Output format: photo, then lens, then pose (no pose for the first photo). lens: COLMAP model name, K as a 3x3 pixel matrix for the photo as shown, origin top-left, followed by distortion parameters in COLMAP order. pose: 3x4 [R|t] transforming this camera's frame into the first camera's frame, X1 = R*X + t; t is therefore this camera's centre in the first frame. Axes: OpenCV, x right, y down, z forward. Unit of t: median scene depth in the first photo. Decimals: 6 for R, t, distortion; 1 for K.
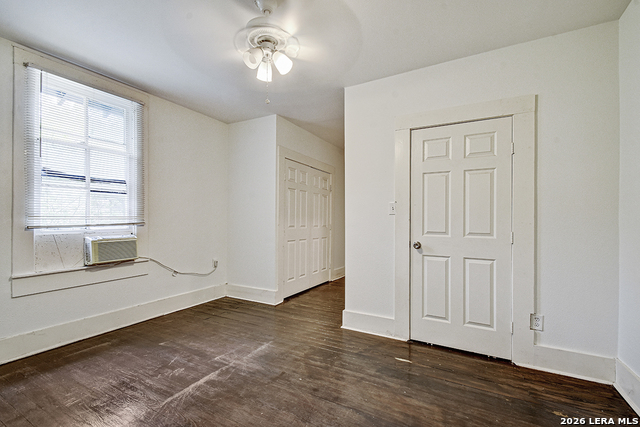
lens RADIAL K [[284.7, 0, 320.0], [0, 284.7, 213.5], [0, 0, 1]] dist [0.000236, -0.000087]
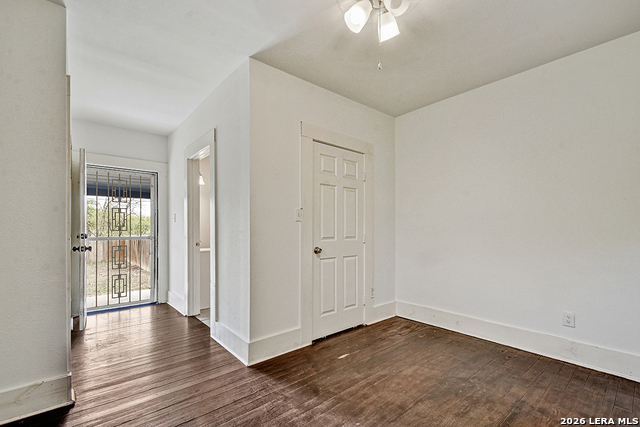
lens RADIAL K [[283.0, 0, 317.7], [0, 283.0, 224.2], [0, 0, 1]] dist [0.005193, 0.000045]
pose [[0.348204, 0.001816, 0.937417, -0.773144], [-0.025935, 0.999634, 0.007697, 0.005712], [-0.937060, -0.026992, 0.348124, 0.745514]]
